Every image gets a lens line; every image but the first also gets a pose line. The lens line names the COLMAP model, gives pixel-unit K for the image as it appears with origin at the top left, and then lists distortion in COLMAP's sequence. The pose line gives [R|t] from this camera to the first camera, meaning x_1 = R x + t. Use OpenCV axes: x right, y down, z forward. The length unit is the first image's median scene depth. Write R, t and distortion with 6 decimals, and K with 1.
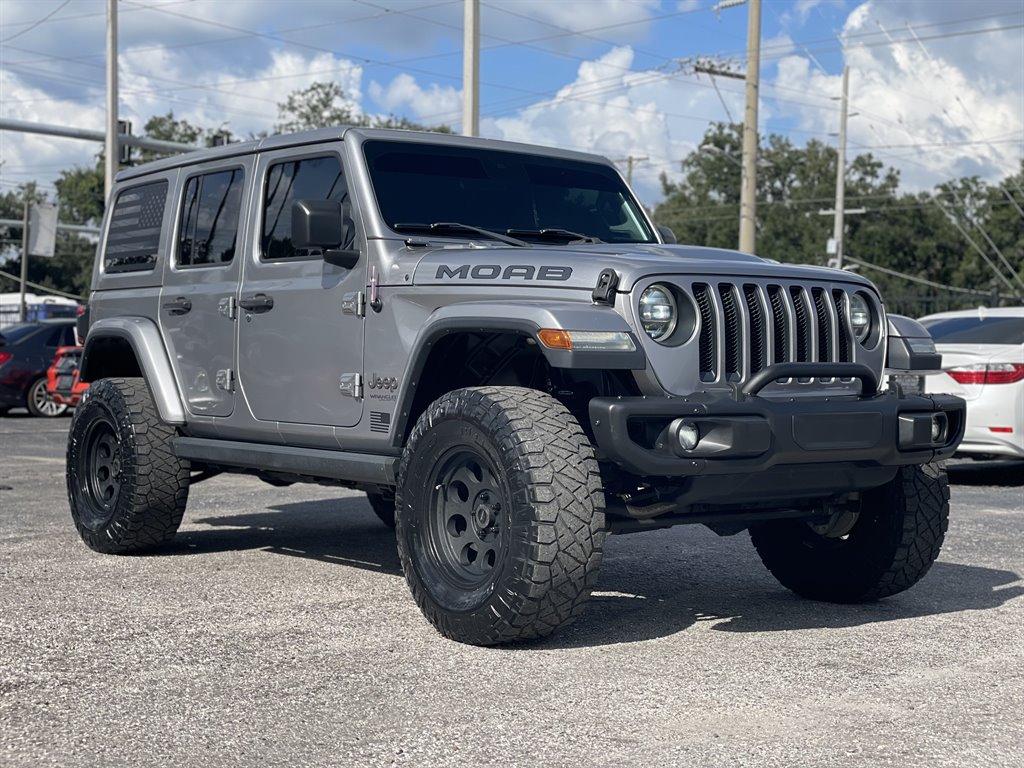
lens RADIAL K [[1590.6, 0, 514.5], [0, 1590.6, 372.7], [0, 0, 1]] dist [0.195889, -0.513301]
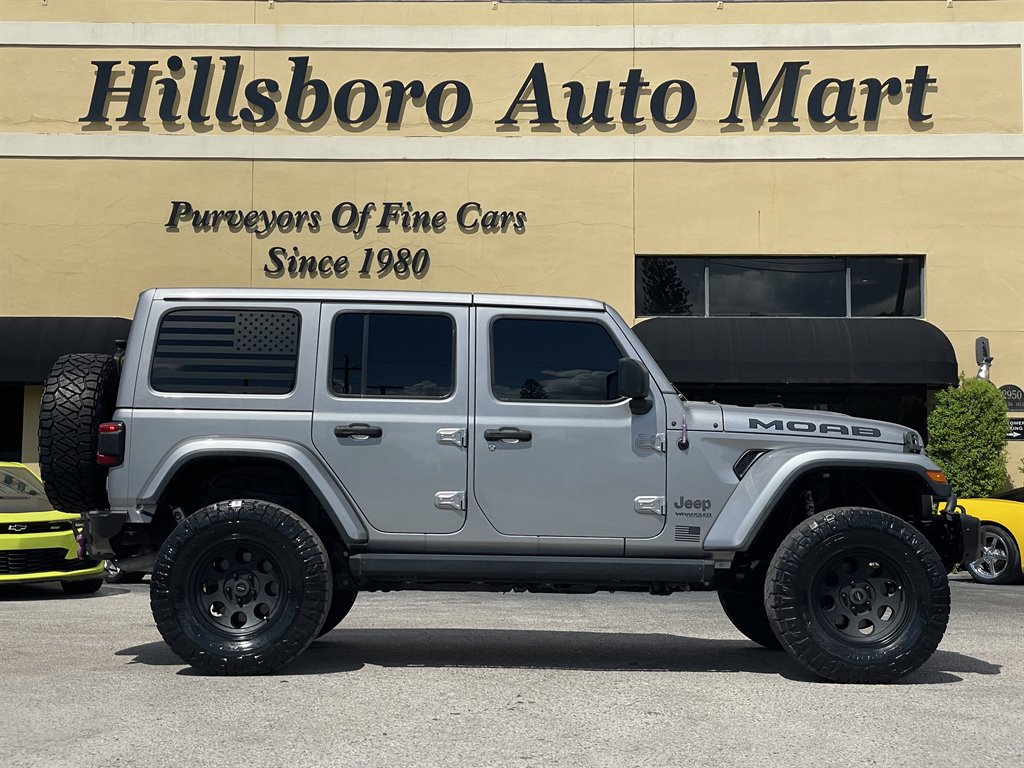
lens RADIAL K [[1590.6, 0, 514.5], [0, 1590.6, 372.7], [0, 0, 1]] dist [0.195889, -0.513301]
pose [[0.633177, 0.048326, 0.772497, -1.007142], [-0.012469, 0.998556, -0.052247, -0.025010], [-0.773907, 0.023450, 0.632865, 0.208236]]
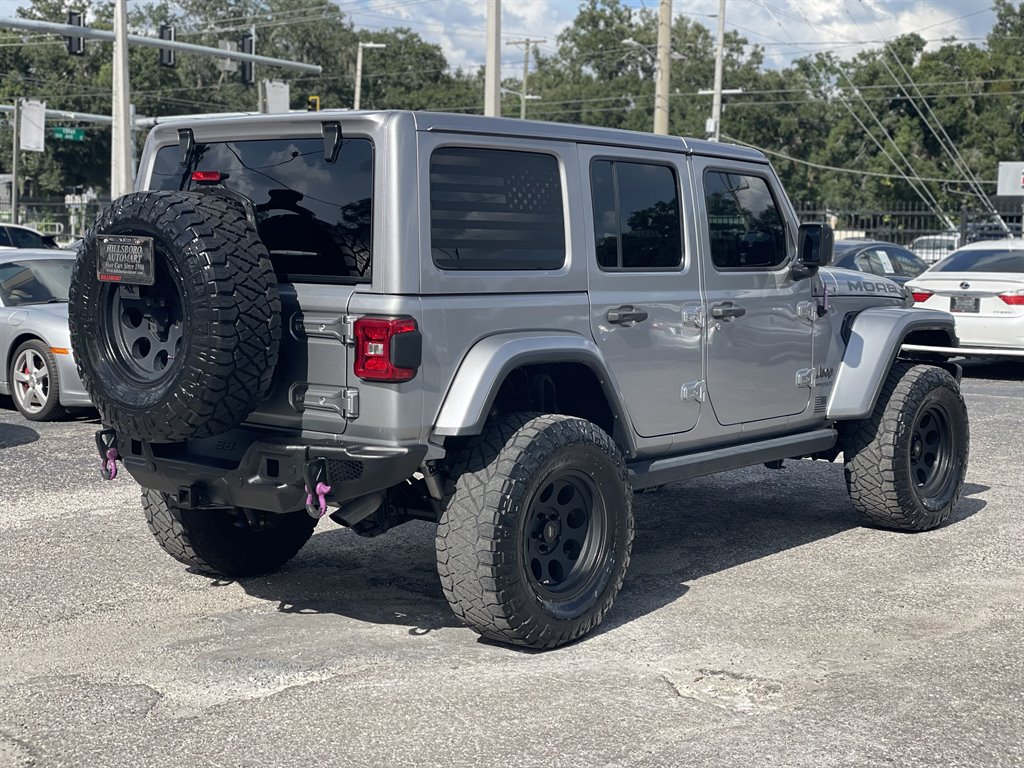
lens RADIAL K [[1590.6, 0, 514.5], [0, 1590.6, 372.7], [0, 0, 1]] dist [0.195889, -0.513301]
pose [[0.995028, -0.009756, 0.099114, -0.432392], [0.001348, 0.996418, 0.084549, -0.083543], [-0.099584, -0.083995, 0.991478, -0.465047]]
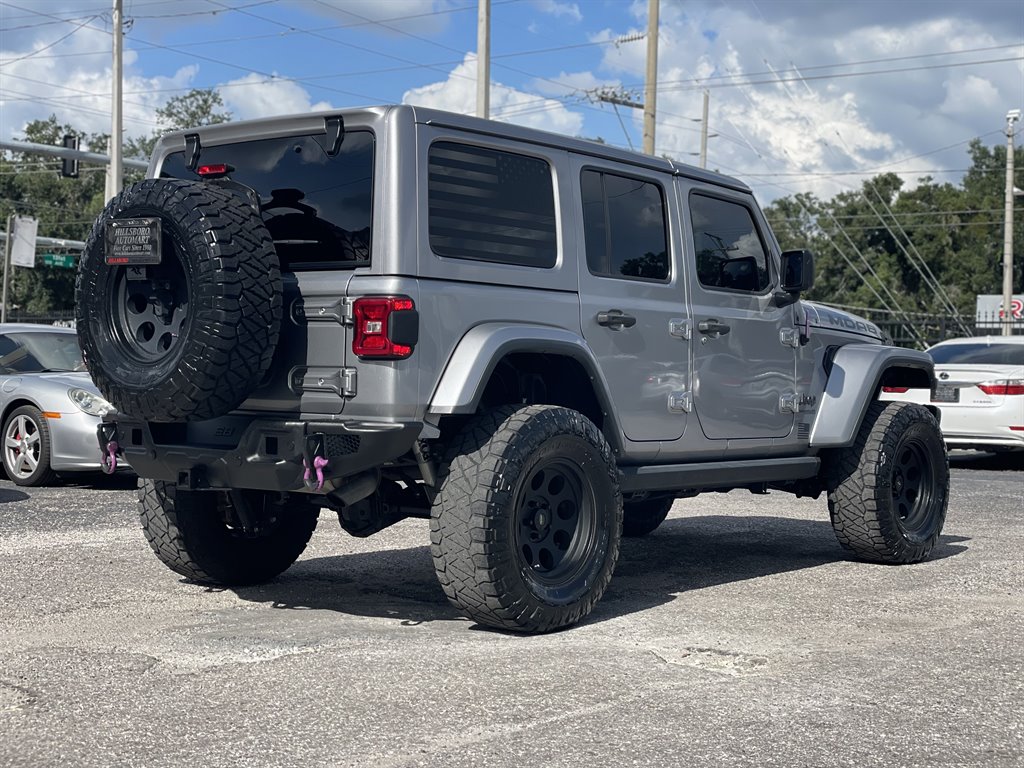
lens RADIAL K [[1590.6, 0, 514.5], [0, 1590.6, 372.7], [0, 0, 1]] dist [0.195889, -0.513301]
pose [[0.993962, 0.006832, 0.109512, -0.439607], [-0.006669, 0.999976, -0.001858, -0.009963], [-0.109522, 0.001116, 0.993984, -0.491854]]
